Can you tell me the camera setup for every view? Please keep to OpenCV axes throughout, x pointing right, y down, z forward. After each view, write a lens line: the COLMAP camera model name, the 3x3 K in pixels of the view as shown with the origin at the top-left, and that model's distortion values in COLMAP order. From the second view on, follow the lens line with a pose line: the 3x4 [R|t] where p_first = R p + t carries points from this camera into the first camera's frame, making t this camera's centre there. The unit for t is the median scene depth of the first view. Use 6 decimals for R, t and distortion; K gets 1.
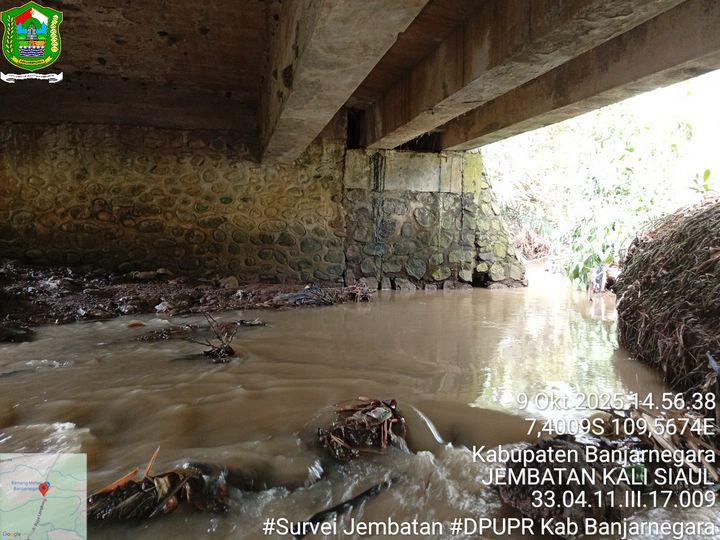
lens RADIAL K [[531.9, 0, 391.9], [0, 531.9, 274.7], [0, 0, 1]] dist [0.058061, -0.087335]
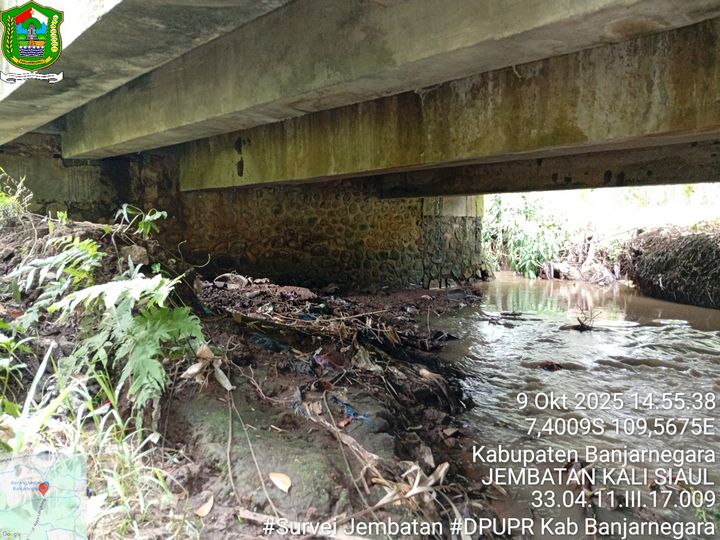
lens RADIAL K [[531.9, 0, 352.5], [0, 531.9, 268.3], [0, 0, 1]] dist [0.058061, -0.087335]
pose [[0.867361, -0.057751, 0.494318, -0.959991], [0.054117, 0.998299, 0.021673, -0.069053], [-0.494729, 0.007953, 0.869011, -0.097001]]
